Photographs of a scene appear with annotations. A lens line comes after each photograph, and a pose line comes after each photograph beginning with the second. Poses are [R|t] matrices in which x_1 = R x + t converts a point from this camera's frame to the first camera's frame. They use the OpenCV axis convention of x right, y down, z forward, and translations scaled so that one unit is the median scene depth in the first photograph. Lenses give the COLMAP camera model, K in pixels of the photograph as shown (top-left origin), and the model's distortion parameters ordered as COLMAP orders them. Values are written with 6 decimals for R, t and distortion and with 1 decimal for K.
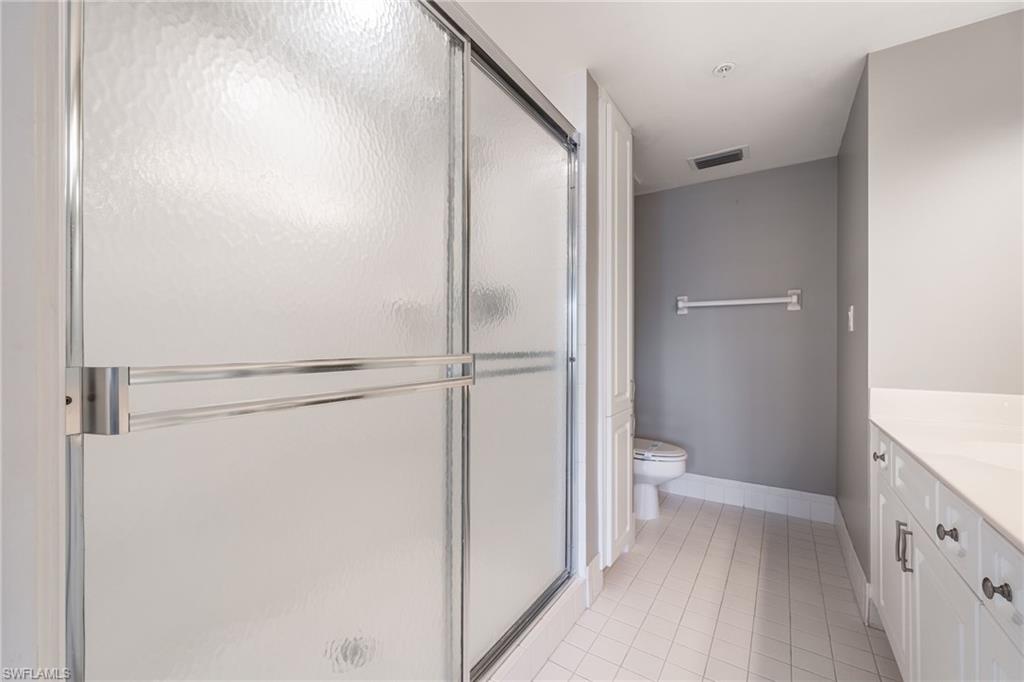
lens RADIAL K [[420.1, 0, 510.2], [0, 420.1, 344.0], [0, 0, 1]] dist [-0.000024, 0.000091]
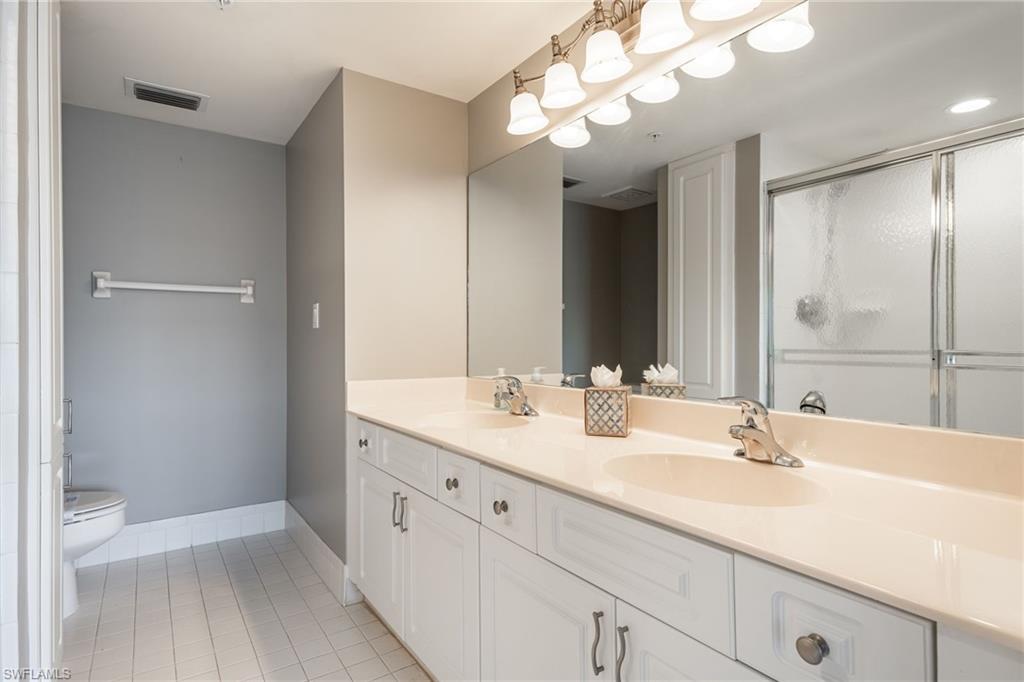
lens RADIAL K [[521.7, 0, 511.5], [0, 521.7, 338.9], [0, 0, 1]] dist [0.006377, -0.001006]
pose [[0.374602, 0.000213, 0.927186, -0.153038], [0.002580, 0.999996, -0.001272, -0.001467], [-0.927182, 0.002869, 0.374600, 0.077378]]
